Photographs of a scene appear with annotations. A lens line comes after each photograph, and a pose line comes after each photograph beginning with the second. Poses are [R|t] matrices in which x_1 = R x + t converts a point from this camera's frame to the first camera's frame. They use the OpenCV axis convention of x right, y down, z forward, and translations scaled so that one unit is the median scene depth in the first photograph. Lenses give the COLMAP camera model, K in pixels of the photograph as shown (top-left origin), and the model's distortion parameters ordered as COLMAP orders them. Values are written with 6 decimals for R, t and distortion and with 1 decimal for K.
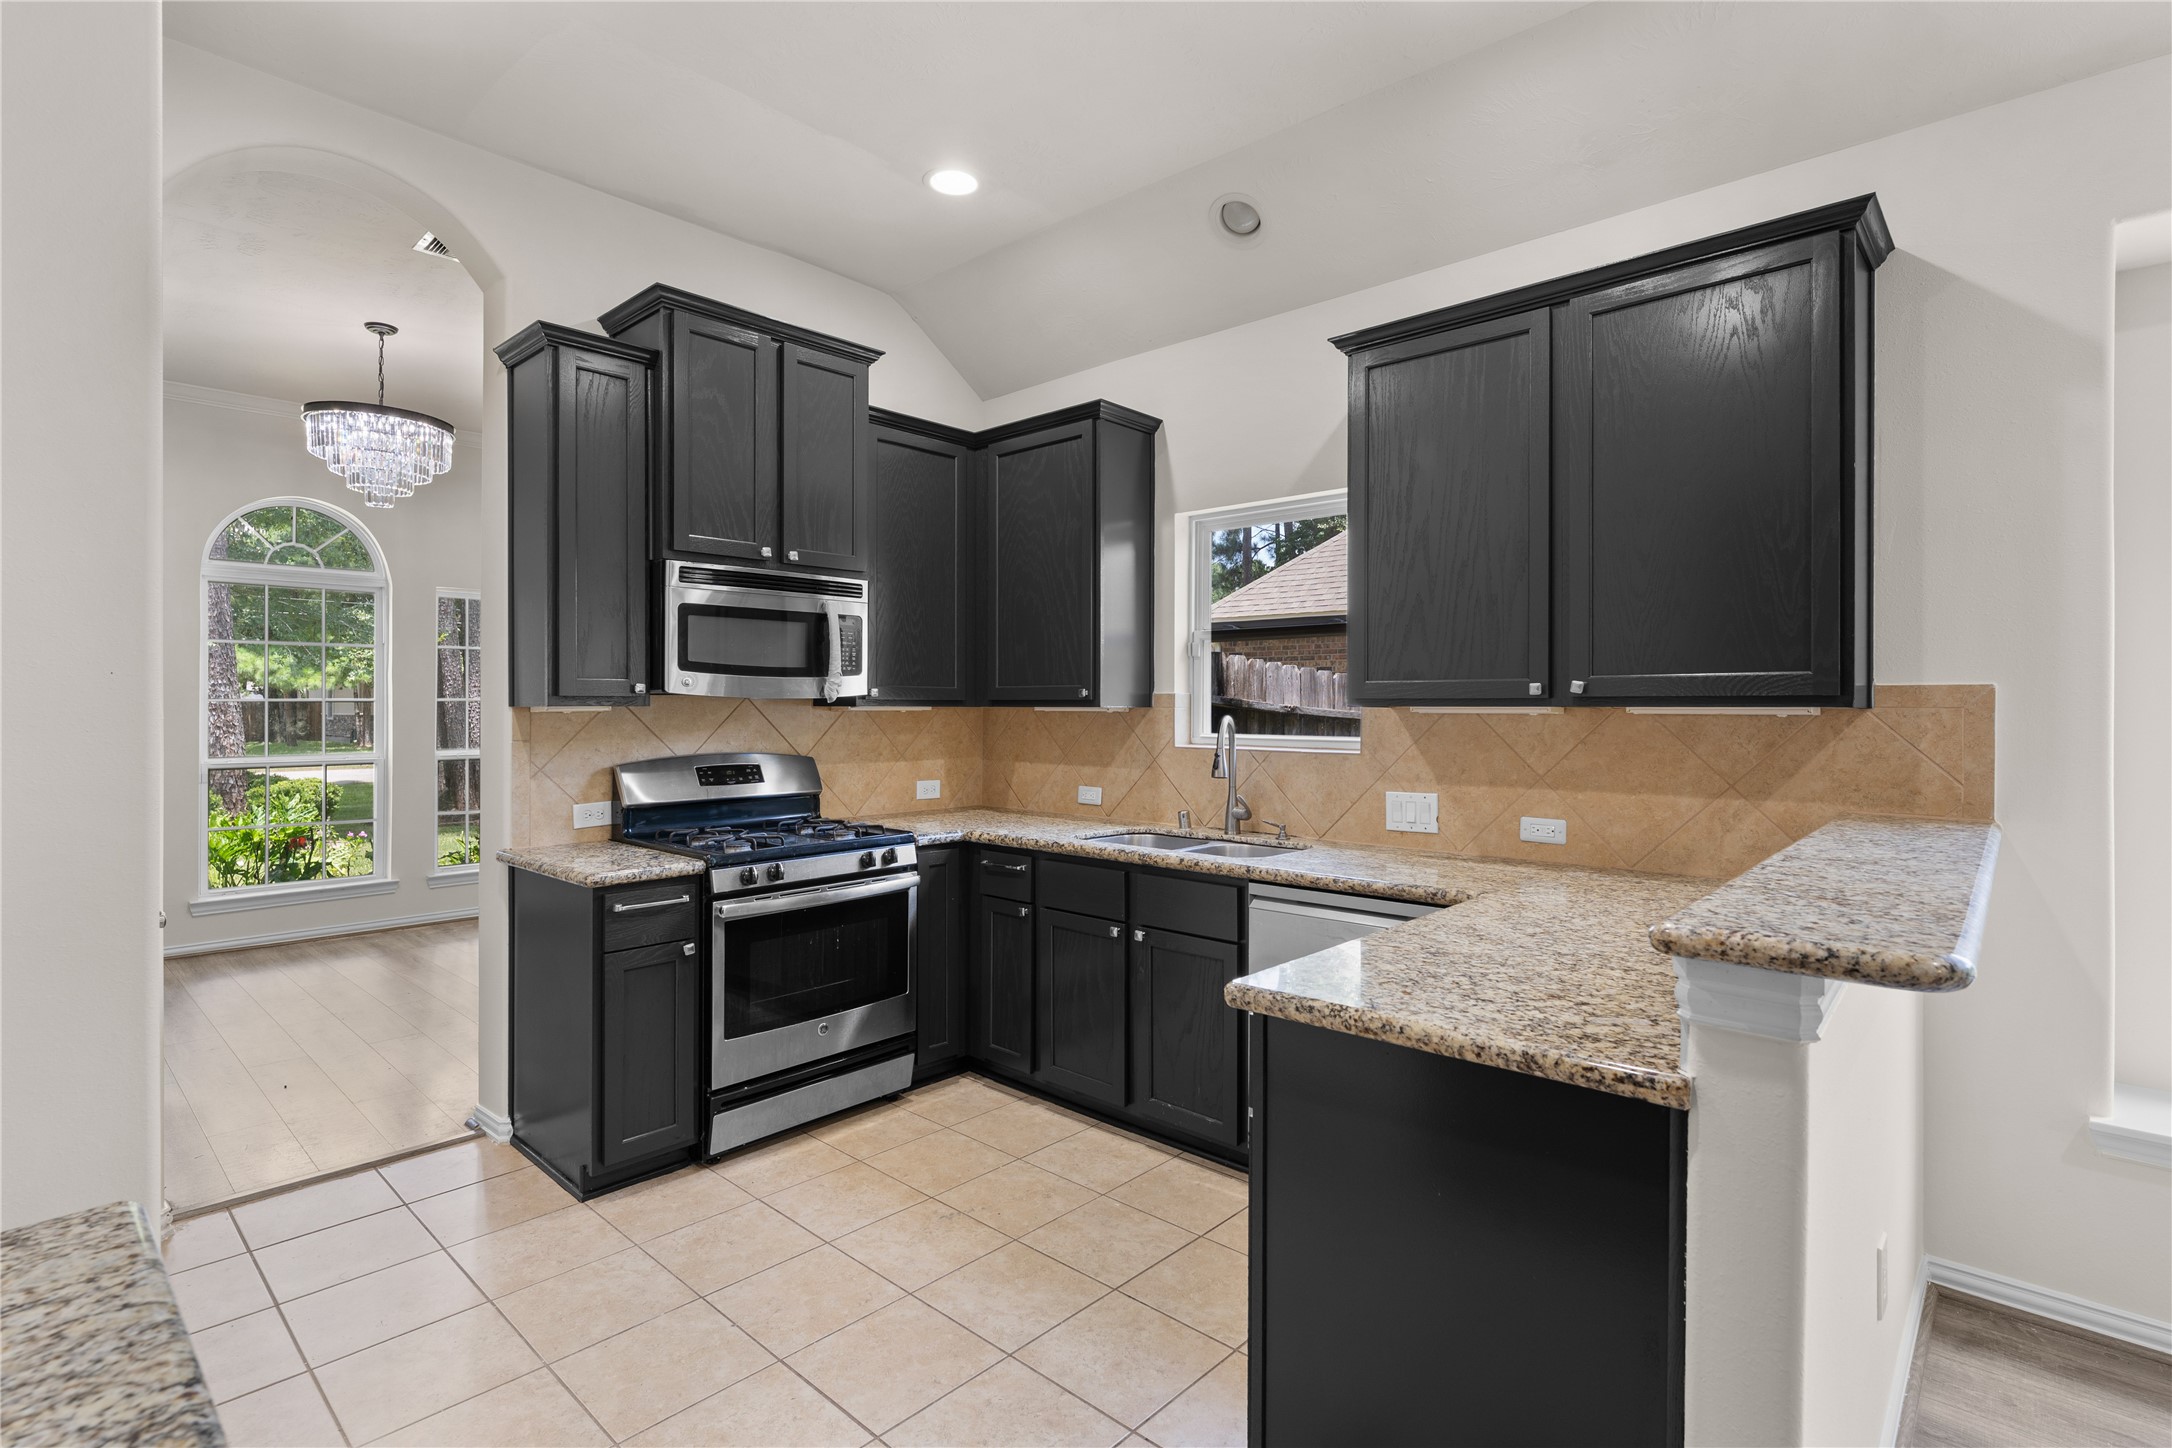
lens RADIAL K [[1070.9, 0, 1087.2], [0, 1070.9, 718.1], [0, 0, 1]] dist [-0.003789, -0.000366]
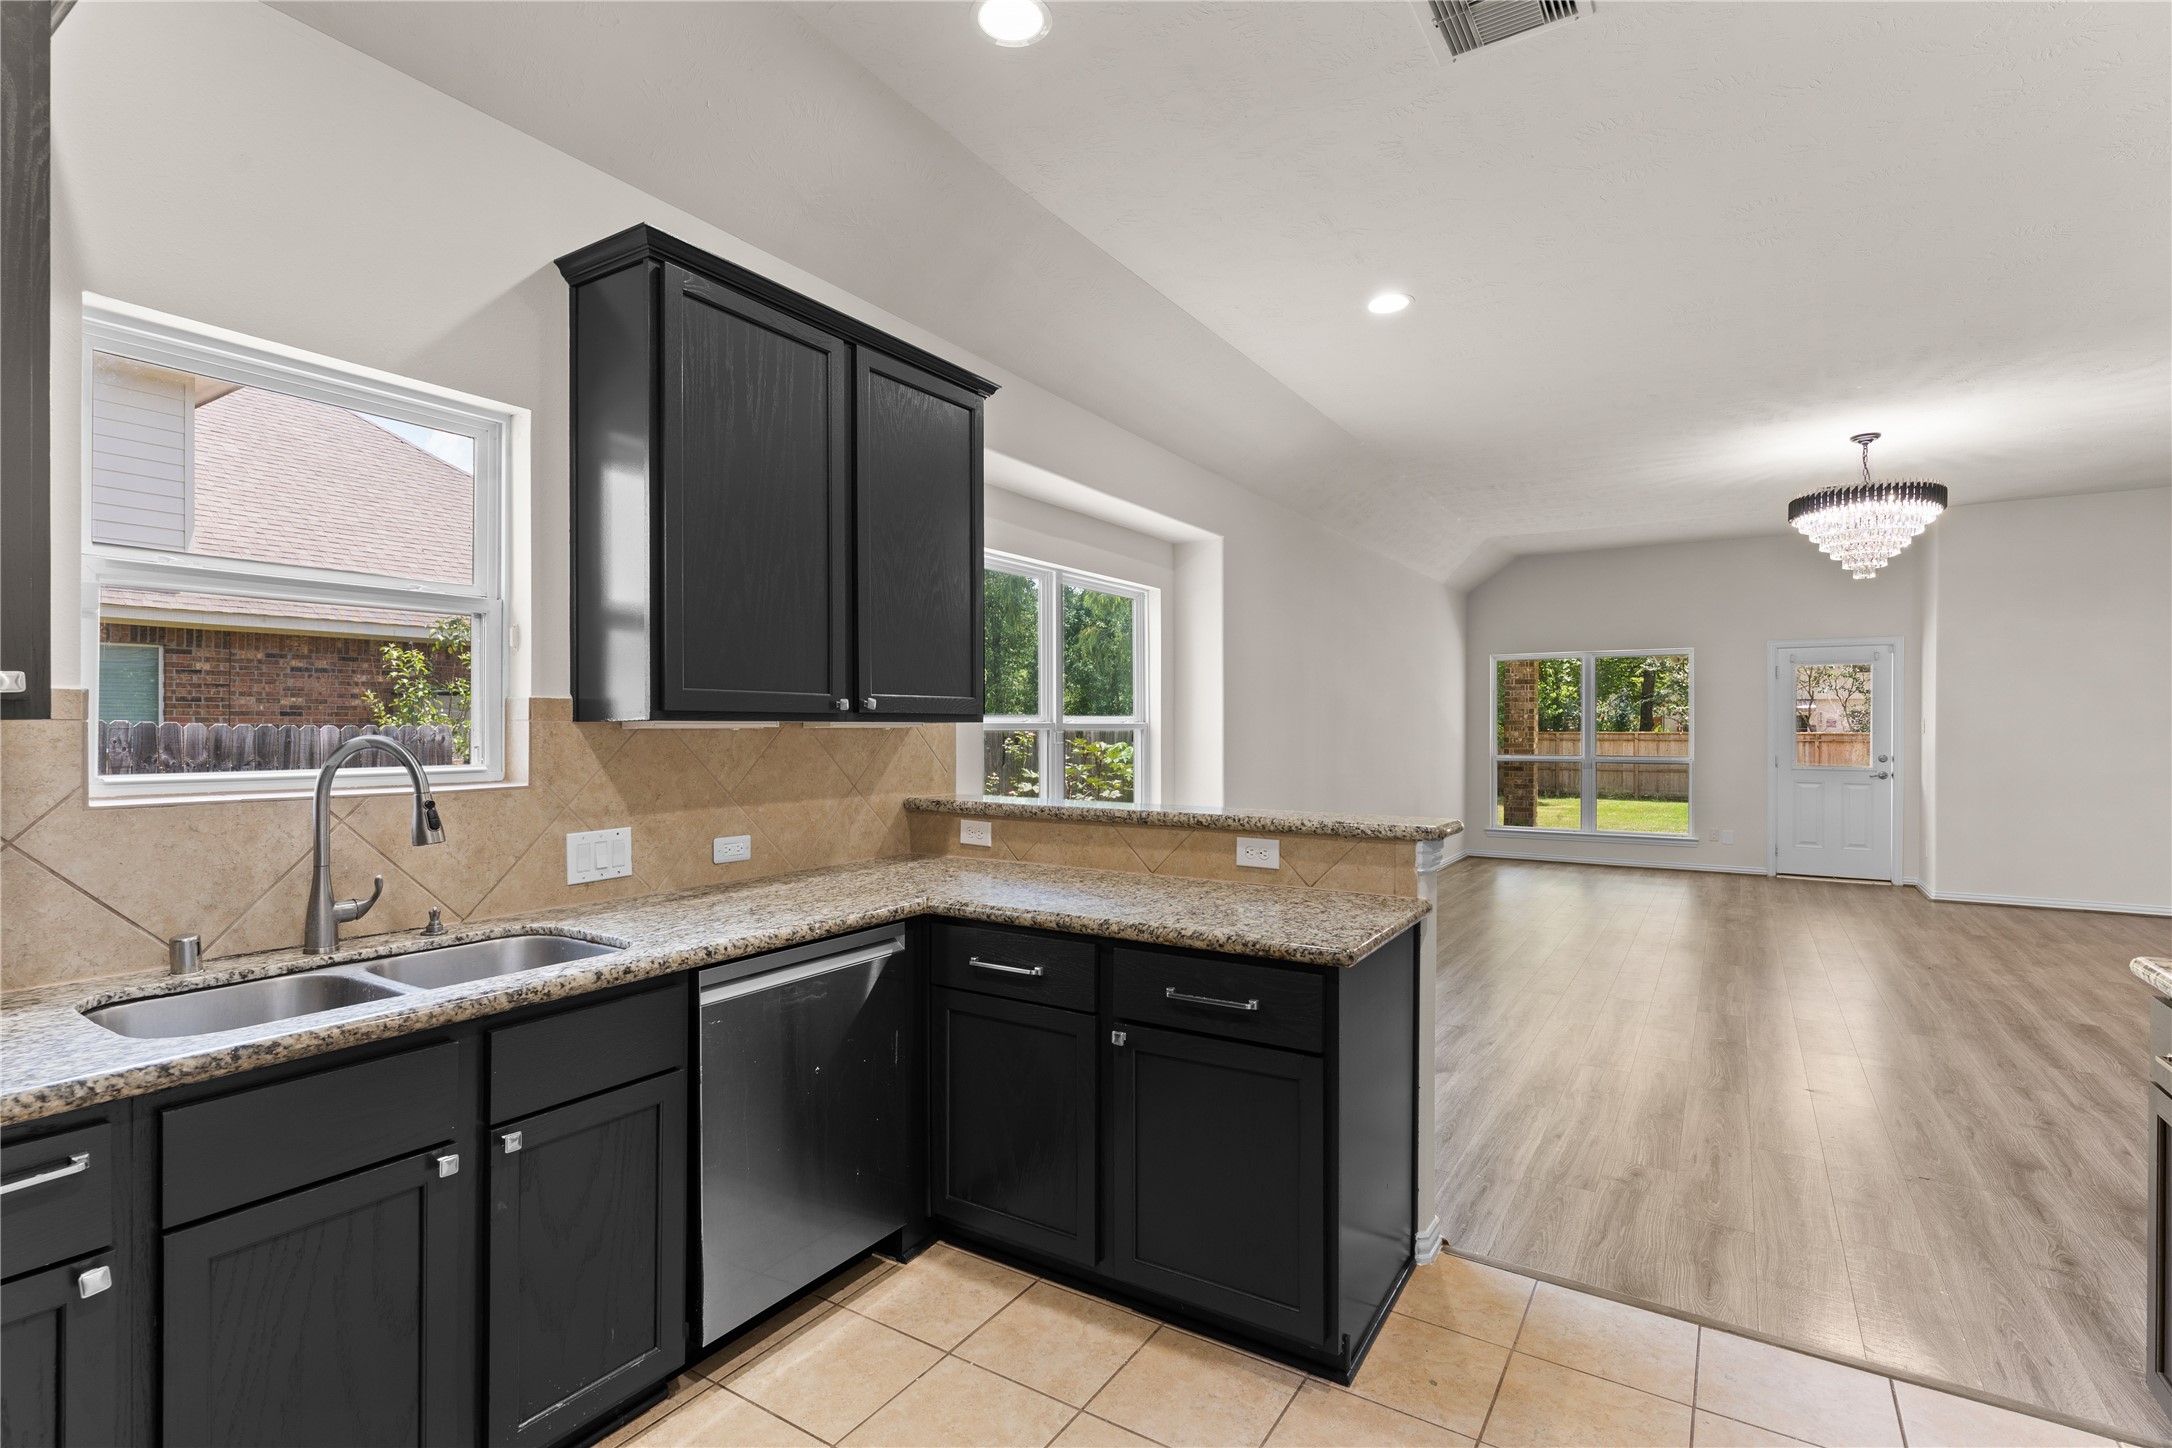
lens RADIAL K [[1023.6, 0, 1079.5], [0, 1023.6, 727.9], [0, 0, 1]] dist [-0.001577, -0.000387]
pose [[-0.167664, -0.004755, 0.985833, -0.498048], [0.010045, 0.999928, 0.006531, -0.006970], [-0.985793, 0.010998, -0.167605, 0.784084]]
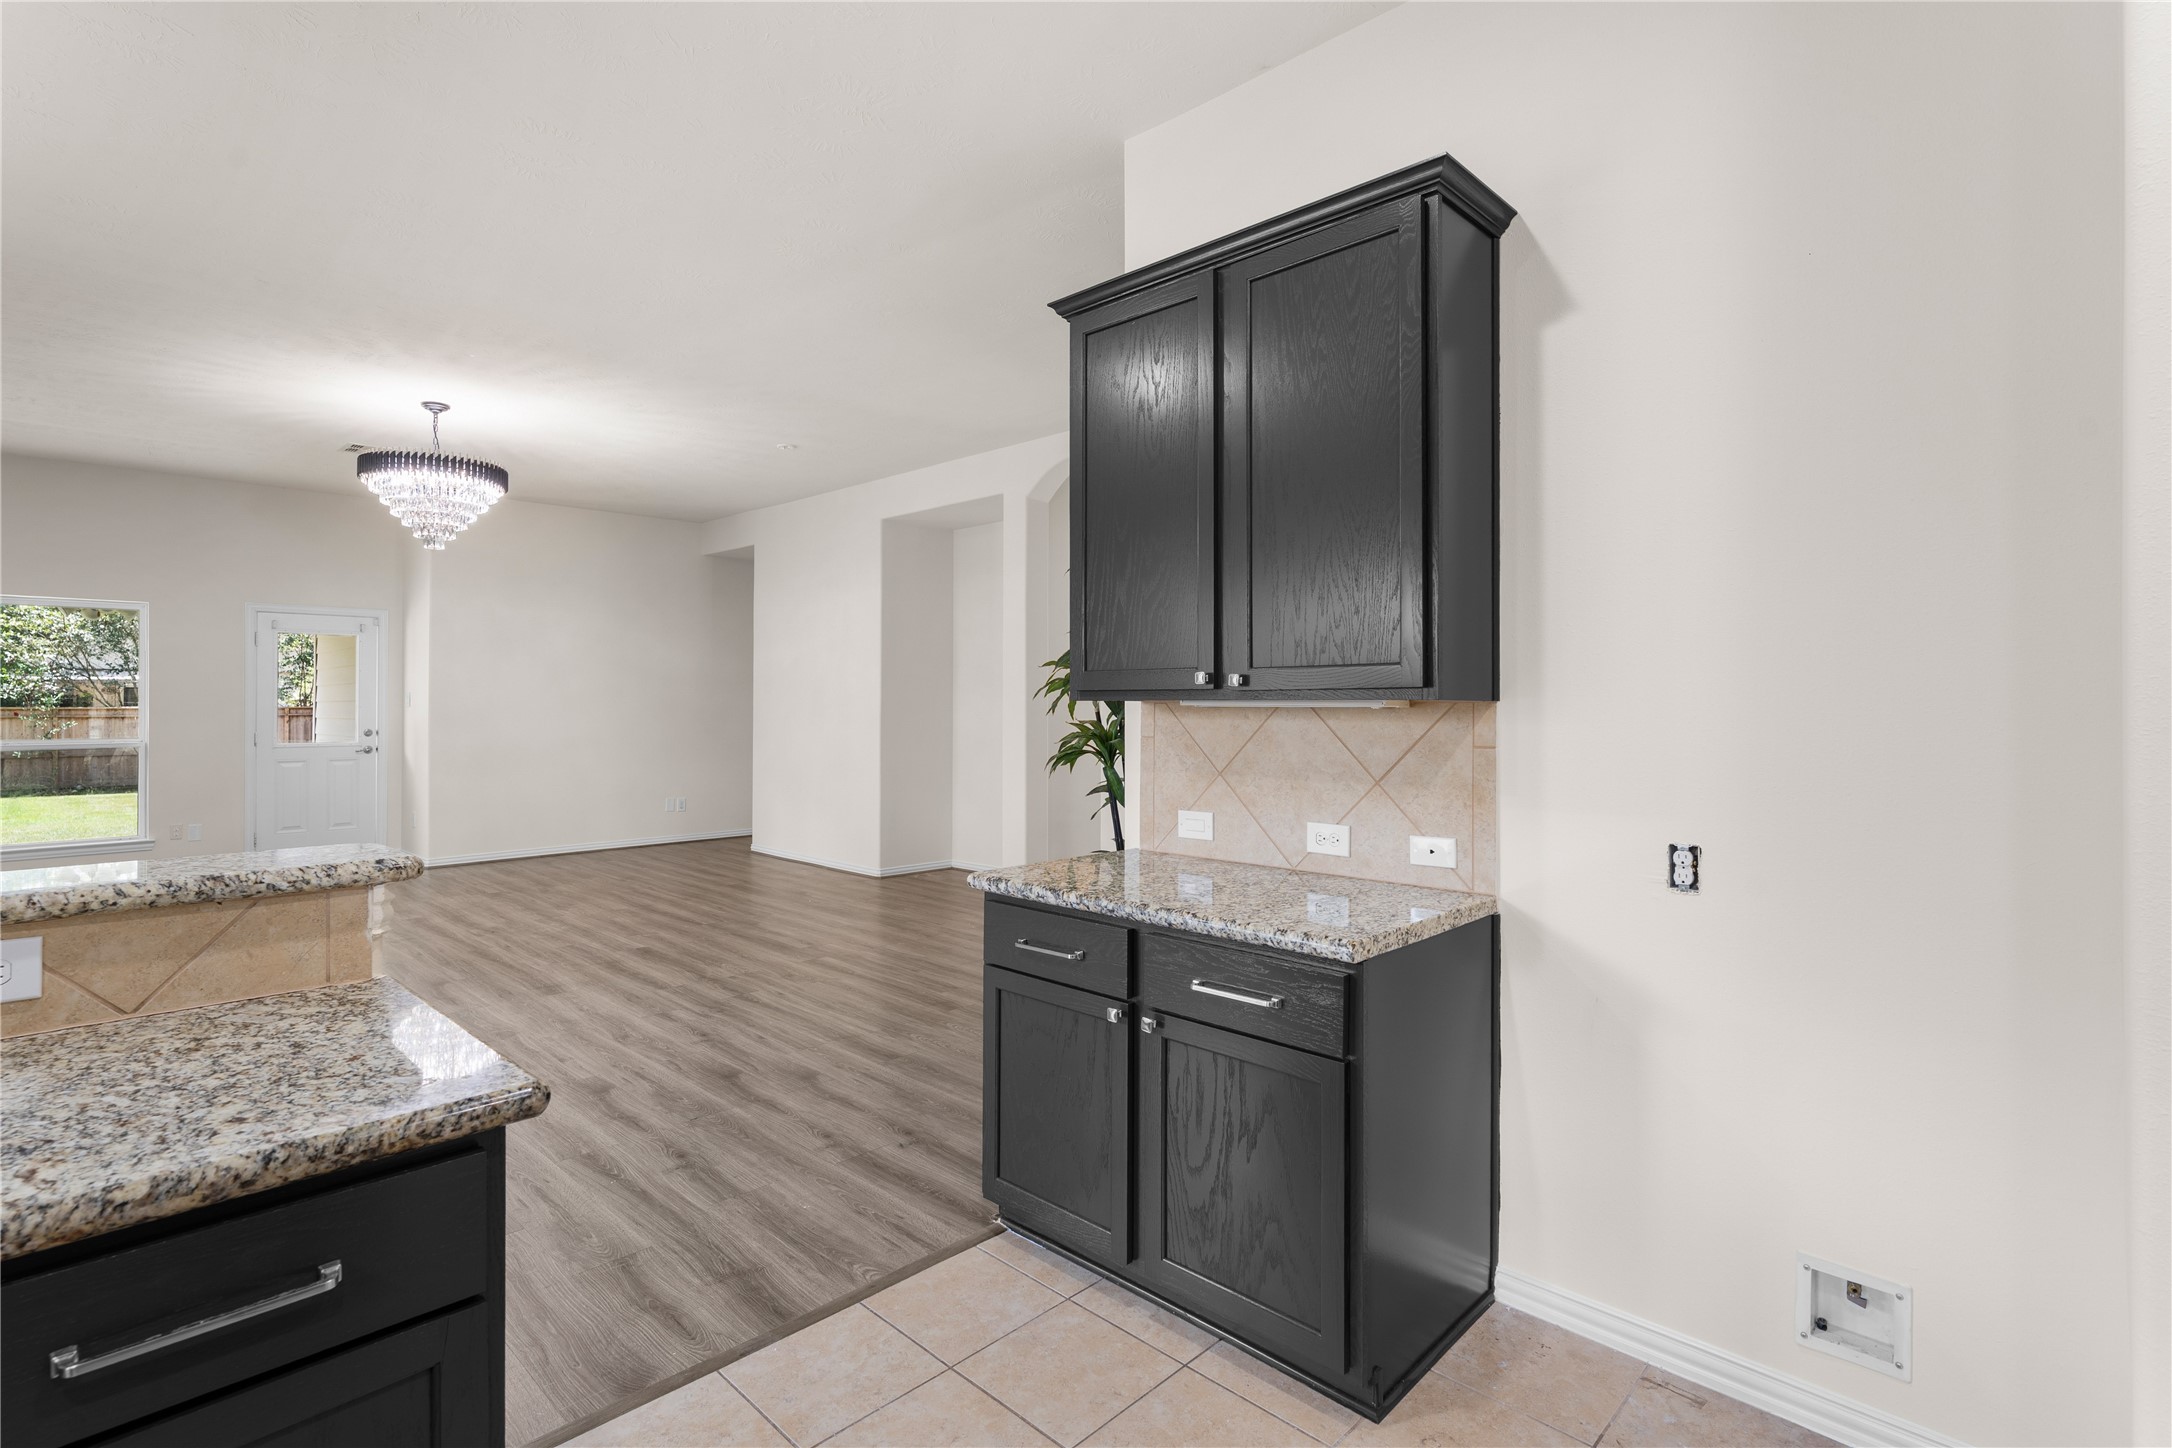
lens RADIAL K [[1040.4, 0, 1074.2], [0, 1040.4, 694.9], [0, 0, 1]] dist [-0.001632, -0.000434]
pose [[-0.999429, -0.002143, 0.033726, -0.127862], [-0.001919, 0.999976, 0.006653, -0.006672], [-0.033739, 0.006584, -0.999409, 0.876180]]
